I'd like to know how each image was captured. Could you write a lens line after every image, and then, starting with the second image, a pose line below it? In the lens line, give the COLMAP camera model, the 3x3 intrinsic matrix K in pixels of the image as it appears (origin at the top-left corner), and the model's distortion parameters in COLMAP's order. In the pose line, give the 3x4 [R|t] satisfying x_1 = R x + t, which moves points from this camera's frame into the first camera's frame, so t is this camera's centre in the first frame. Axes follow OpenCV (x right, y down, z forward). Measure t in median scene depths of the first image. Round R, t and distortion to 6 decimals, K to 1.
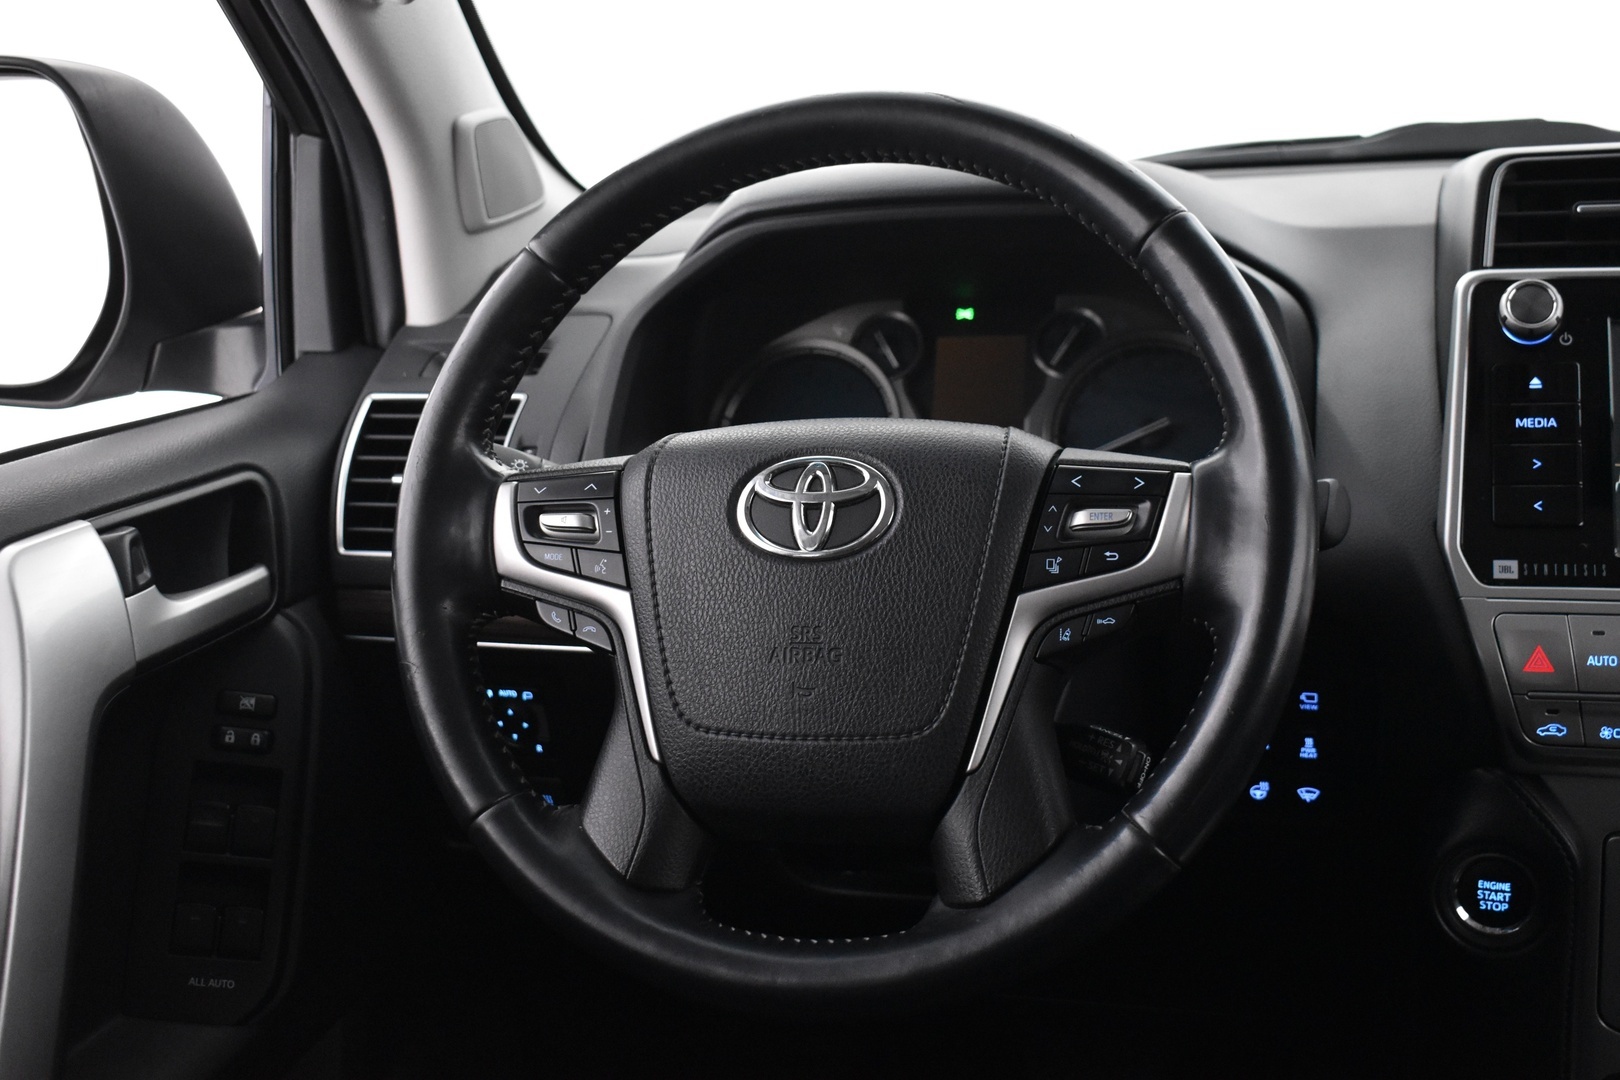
lens RADIAL K [[1932.4, 0, 810.2], [0, 1932.4, 535.2], [0, 0, 1]] dist [-0.063815, 0.000000]
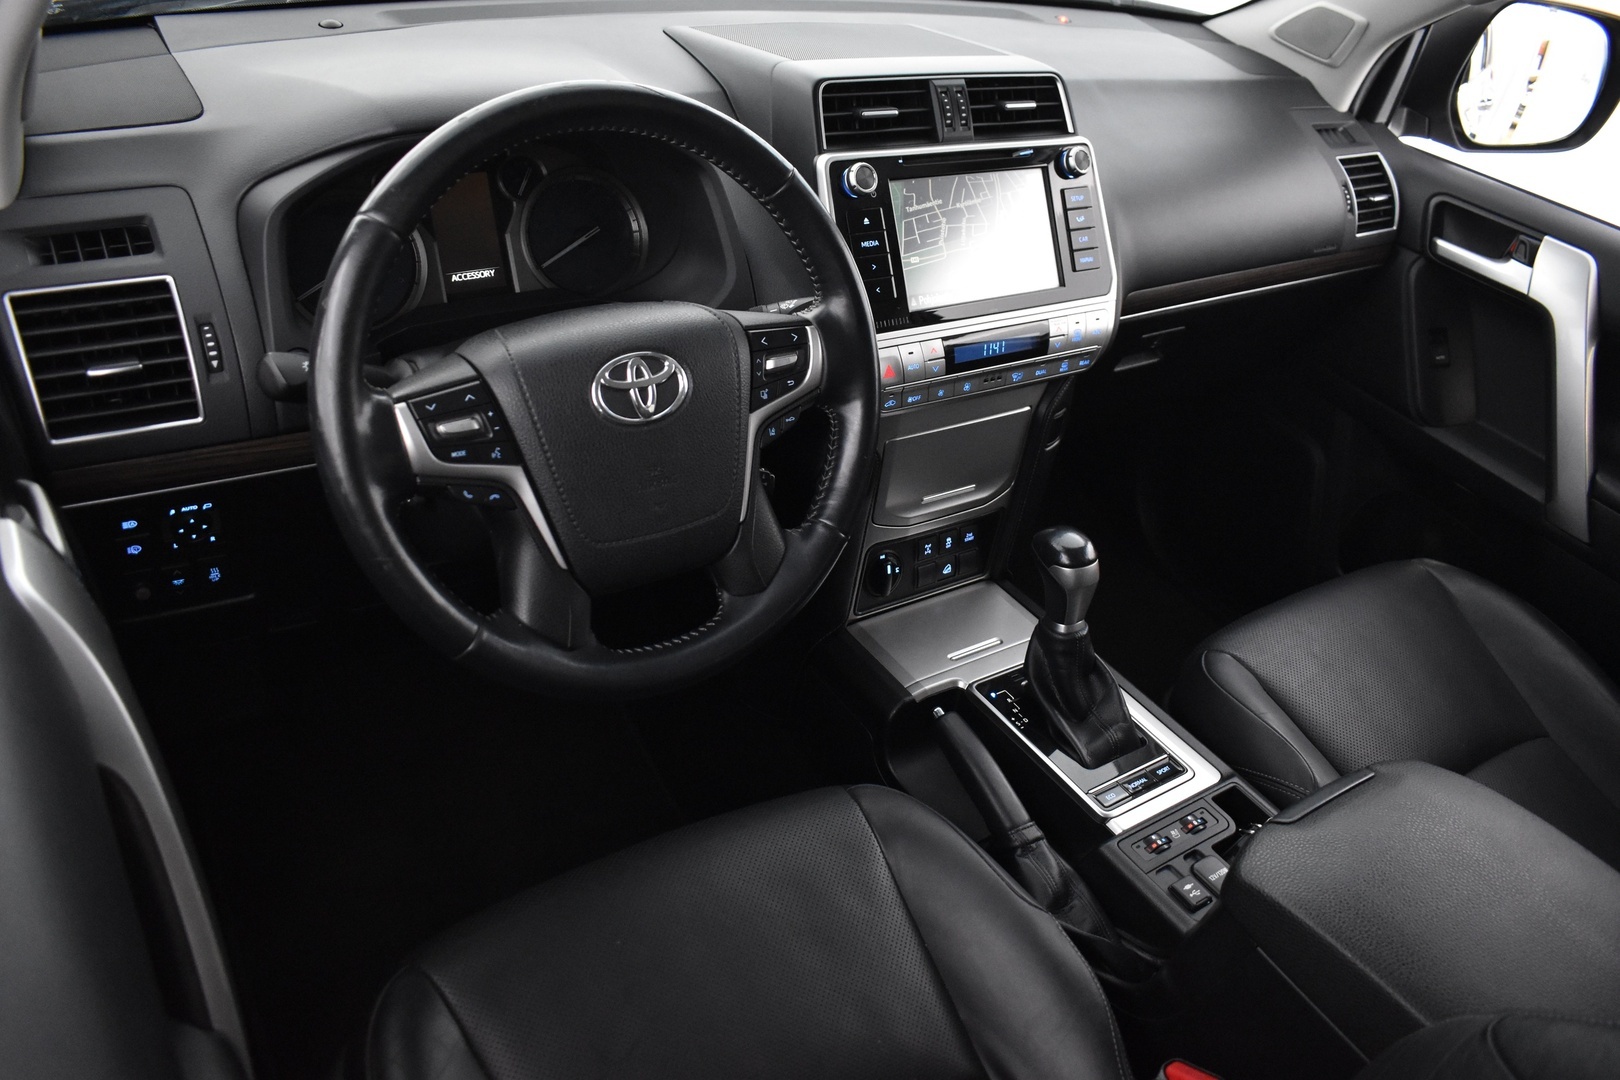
lens RADIAL K [[1263.1, 0, 811.1], [0, 1263.1, 531.8], [0, 0, 1]] dist [-0.094235, 0.015318]
pose [[0.628217, -0.309434, 0.713859, -0.637871], [0.007148, 0.919767, 0.392399, -0.289564], [-0.778006, -0.241409, 0.580025, 0.270351]]
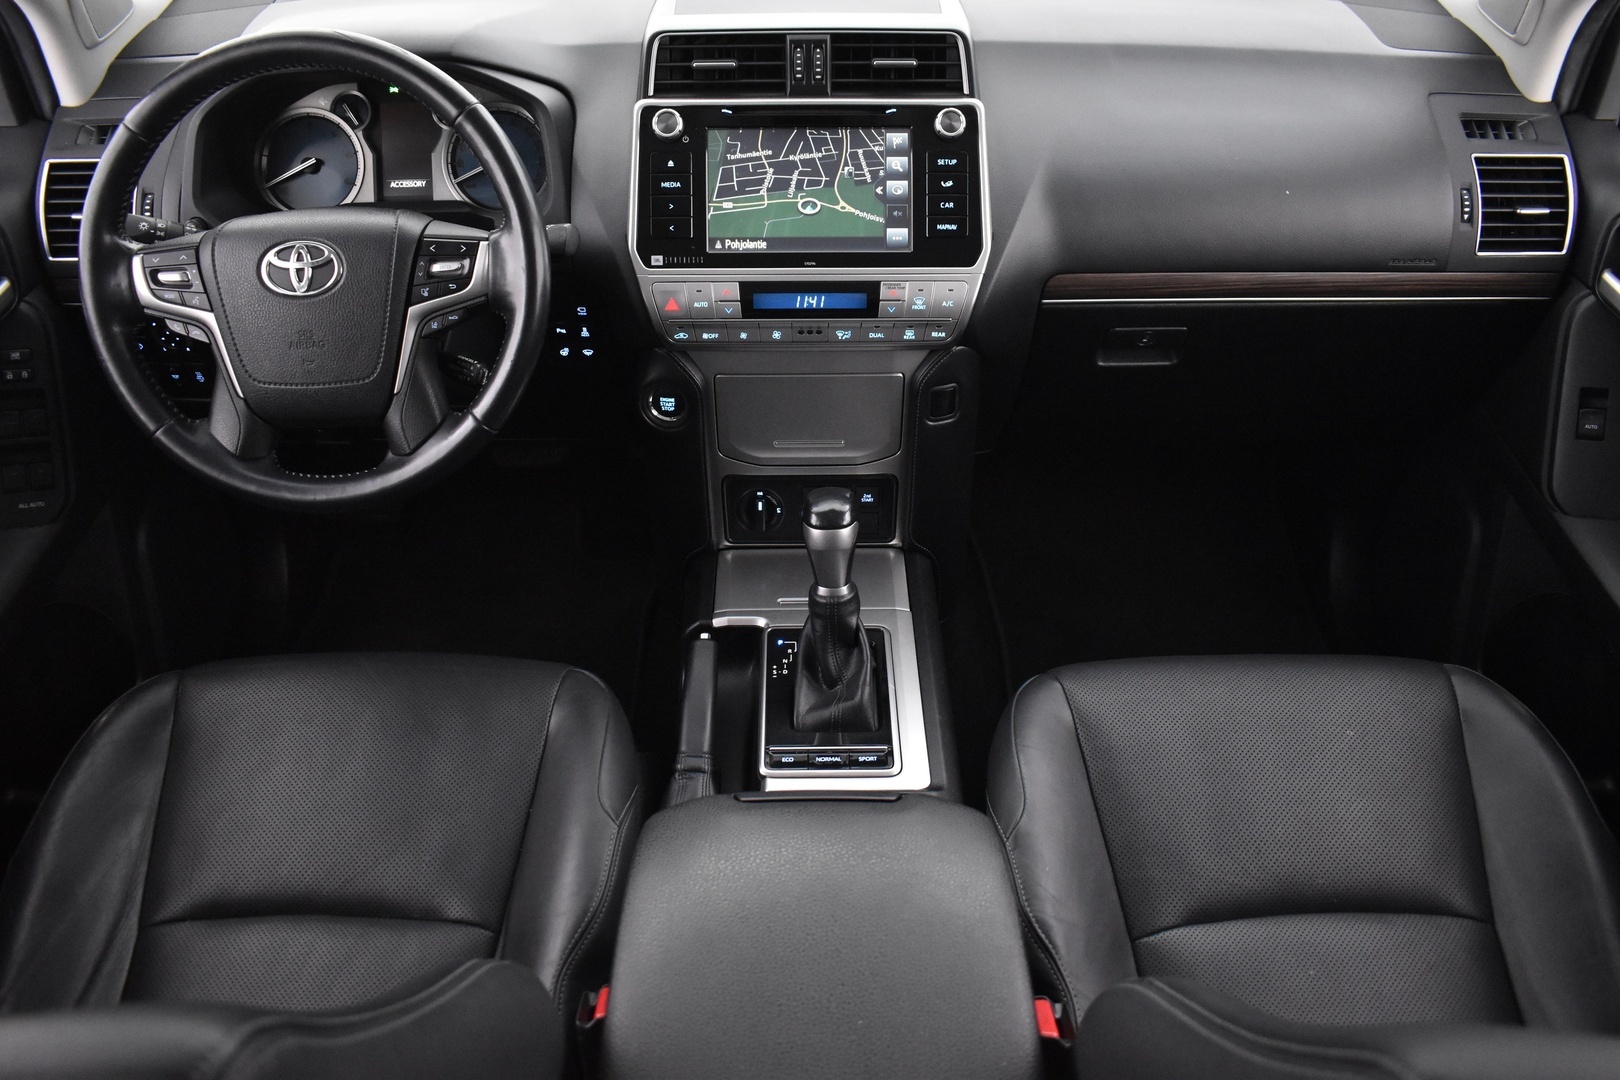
lens RADIAL K [[1263.1, 0, 801.4], [0, 1263.1, 530.8], [0, 0, 1]] dist [-0.094235, 0.015318]
pose [[0.957629, -0.127284, 0.258353, 0.125225], [0.011643, 0.913416, 0.406861, -0.268807], [-0.287771, -0.386614, 0.876195, -0.352850]]
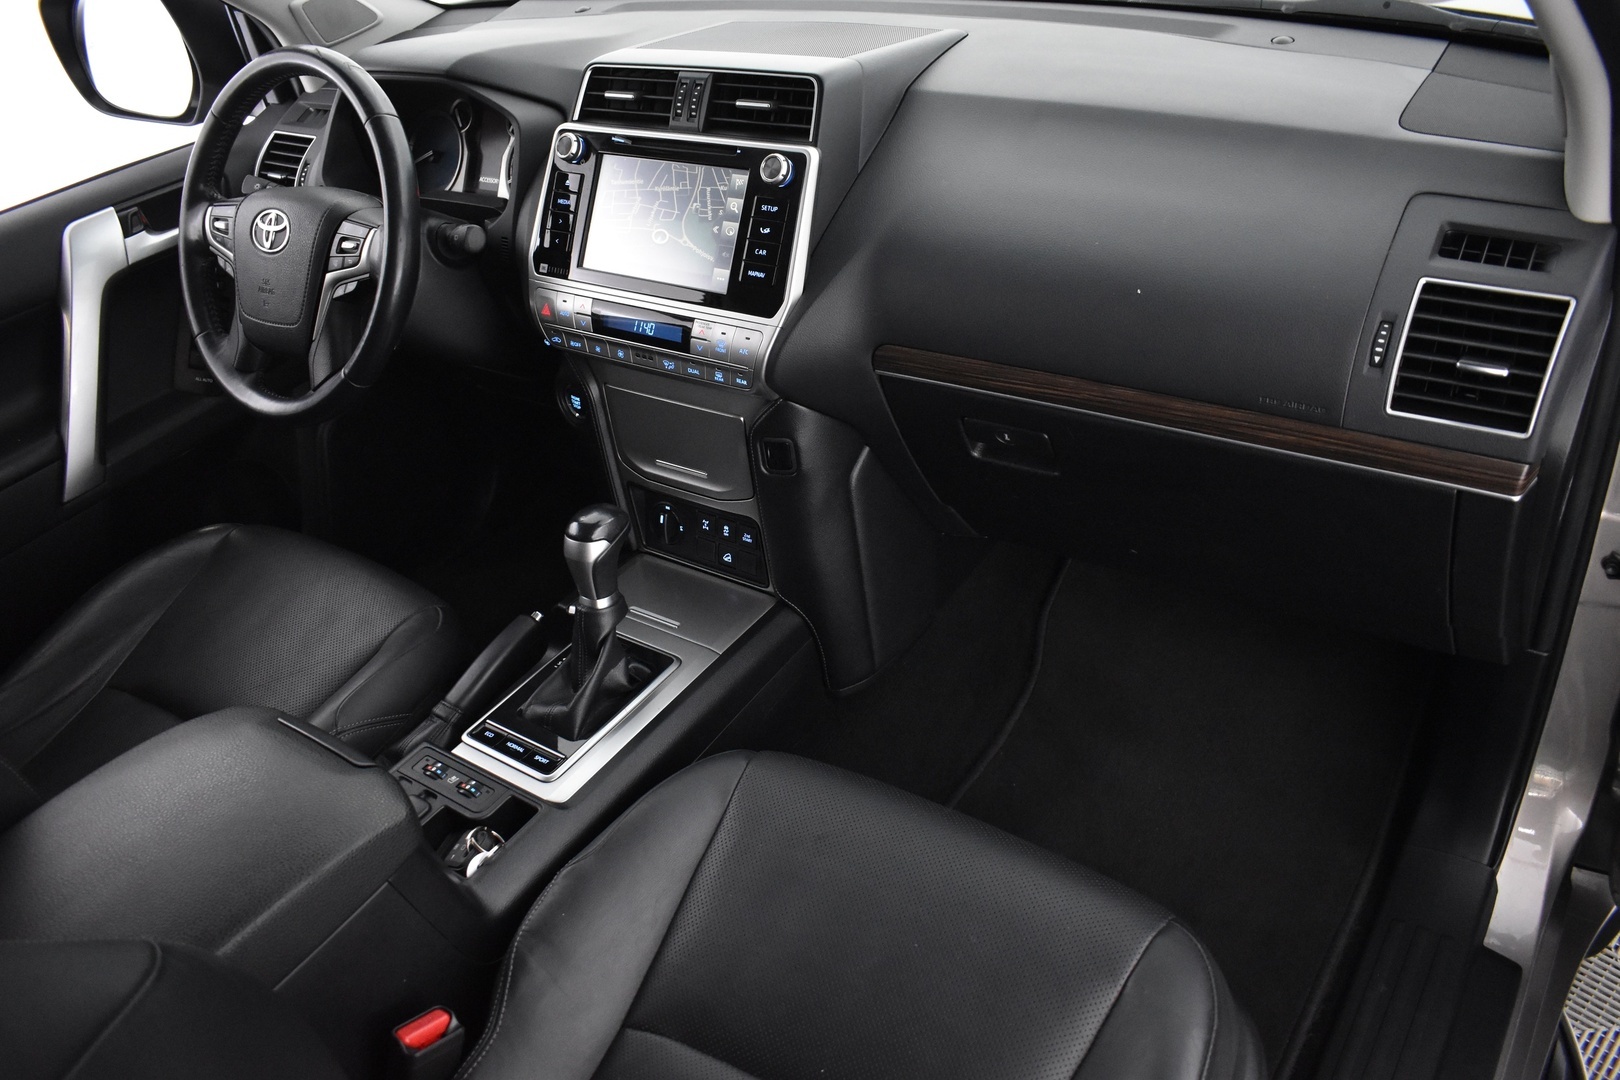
lens RADIAL K [[1263.1, 0, 803.2], [0, 1263.1, 530.0], [0, 0, 1]] dist [-0.094235, 0.015318]
pose [[0.942415, 0.141480, -0.303046, 1.164039], [-0.013516, 0.921487, 0.388174, -0.281829], [0.334172, -0.361726, 0.870335, -0.315224]]
